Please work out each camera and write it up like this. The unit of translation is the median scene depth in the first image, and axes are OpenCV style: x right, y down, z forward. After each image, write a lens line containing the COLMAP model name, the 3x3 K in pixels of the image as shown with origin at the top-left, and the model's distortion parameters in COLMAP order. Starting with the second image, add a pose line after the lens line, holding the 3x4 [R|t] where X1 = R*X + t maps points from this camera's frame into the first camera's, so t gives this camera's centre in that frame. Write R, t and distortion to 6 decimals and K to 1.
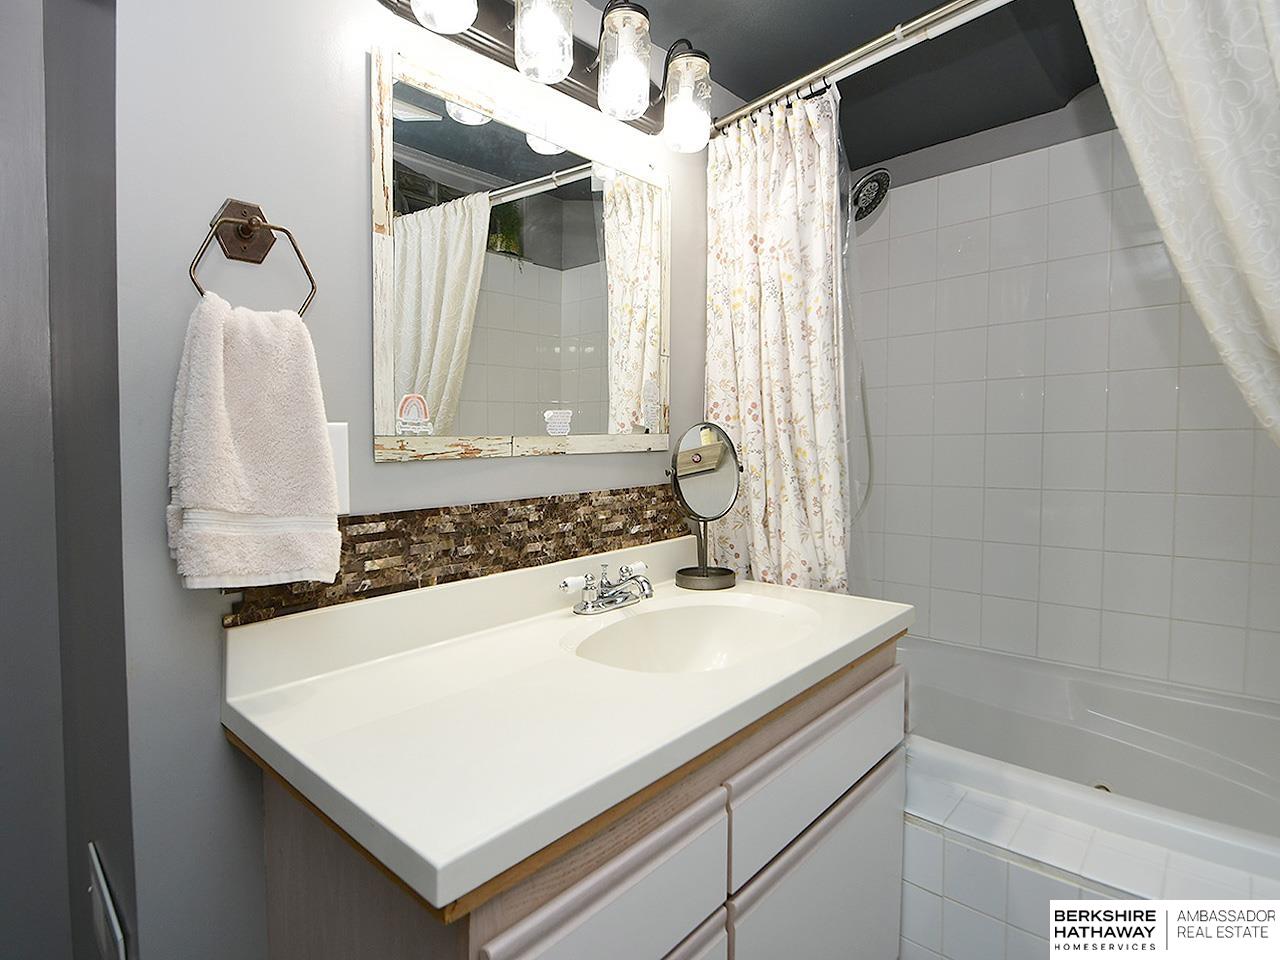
lens RADIAL K [[630.0, 0, 636.5], [0, 630.0, 484.1], [0, 0, 1]] dist [-0.002431, -0.002286]
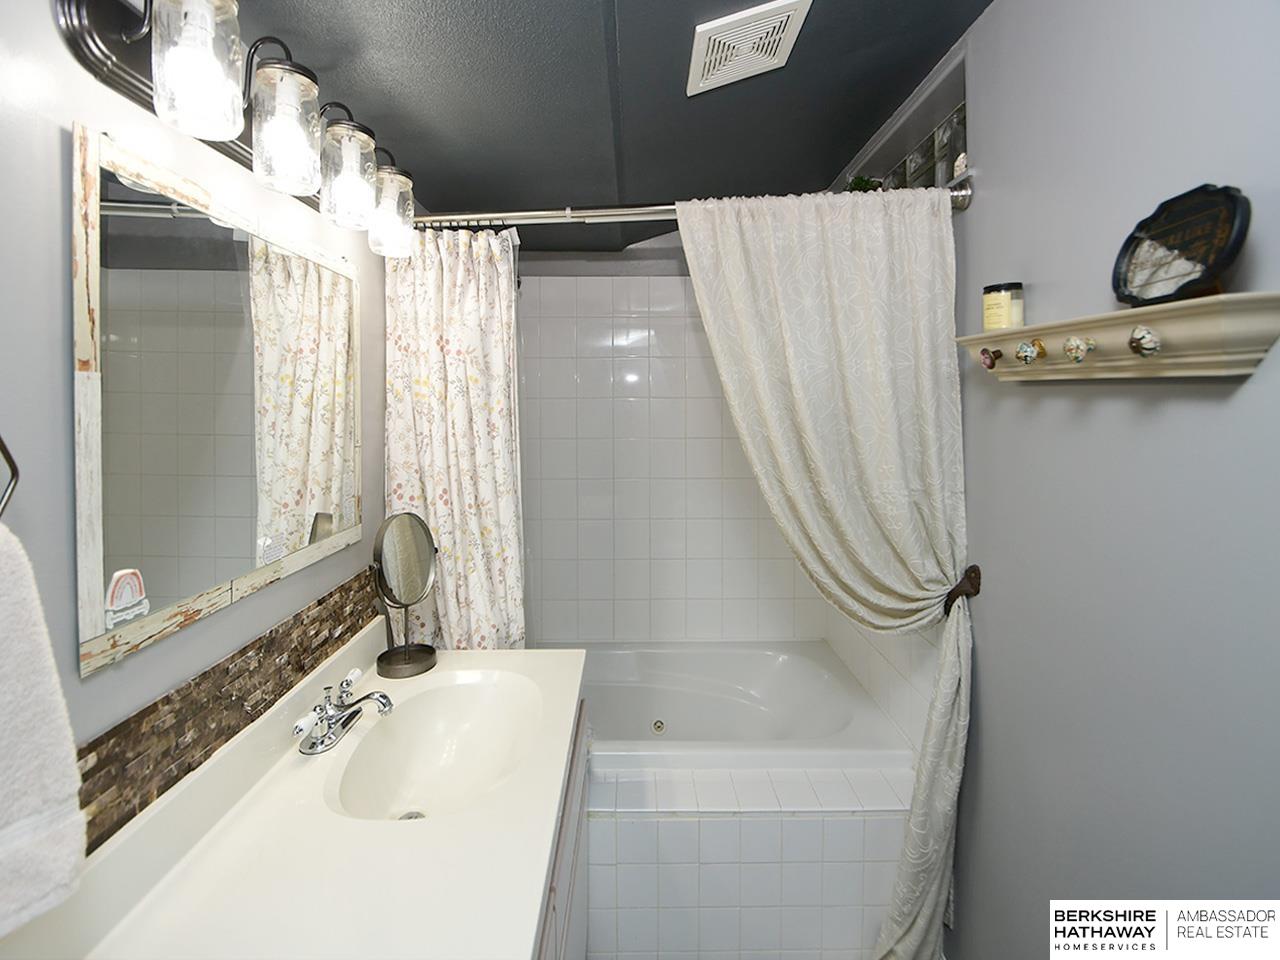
lens RADIAL K [[558.0, 0, 648.5], [0, 558.0, 467.9], [0, 0, 1]] dist [-0.001021, -0.005251]
pose [[0.740297, -0.014976, 0.672113, -0.210082], [0.023945, 0.999705, -0.004099, -0.157006], [-0.671853, 0.019128, 0.740437, 0.038246]]
